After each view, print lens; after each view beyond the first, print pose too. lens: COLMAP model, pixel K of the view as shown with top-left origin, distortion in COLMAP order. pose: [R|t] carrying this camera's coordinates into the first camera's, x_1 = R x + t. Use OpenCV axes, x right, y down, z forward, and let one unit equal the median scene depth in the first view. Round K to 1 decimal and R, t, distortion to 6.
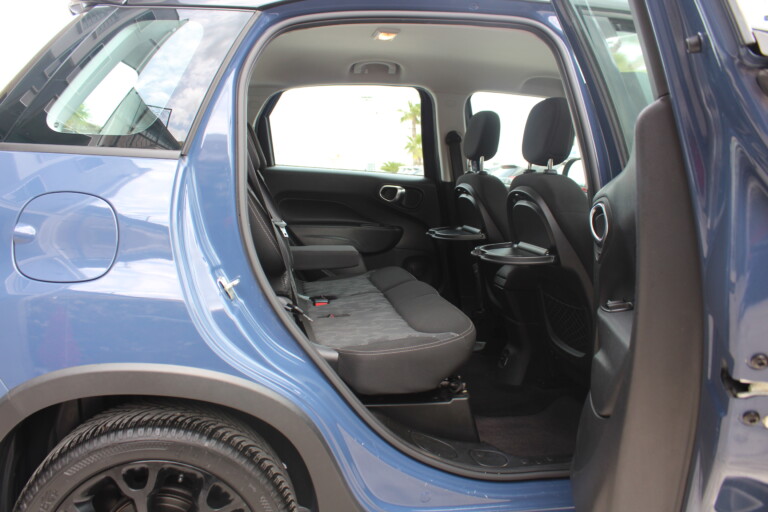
lens RADIAL K [[641.2, 0, 385.9], [0, 641.2, 250.4], [0, 0, 1]] dist [-0.109104, 0.058678]
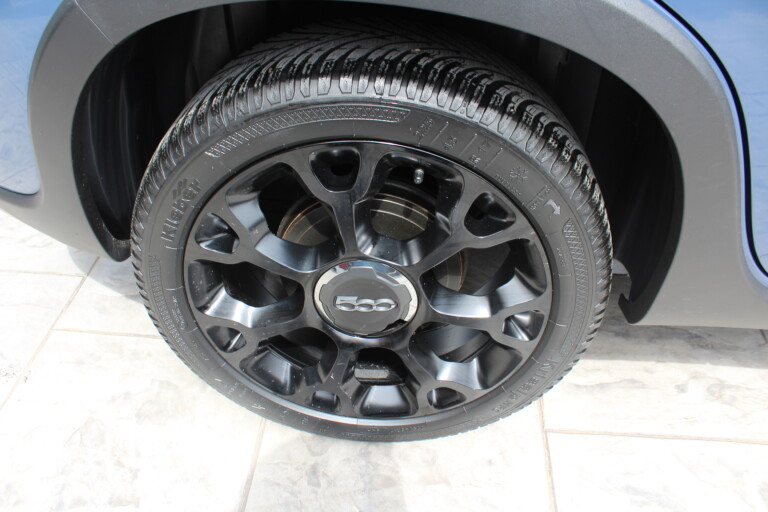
lens RADIAL K [[641.2, 0, 387.4], [0, 641.2, 259.8], [0, 0, 1]] dist [-0.109104, 0.058678]
pose [[0.975802, 0.126733, -0.178186, -0.249417], [-0.017898, 0.858465, 0.512560, 0.150574], [0.217924, -0.496968, 0.839960, 0.513278]]
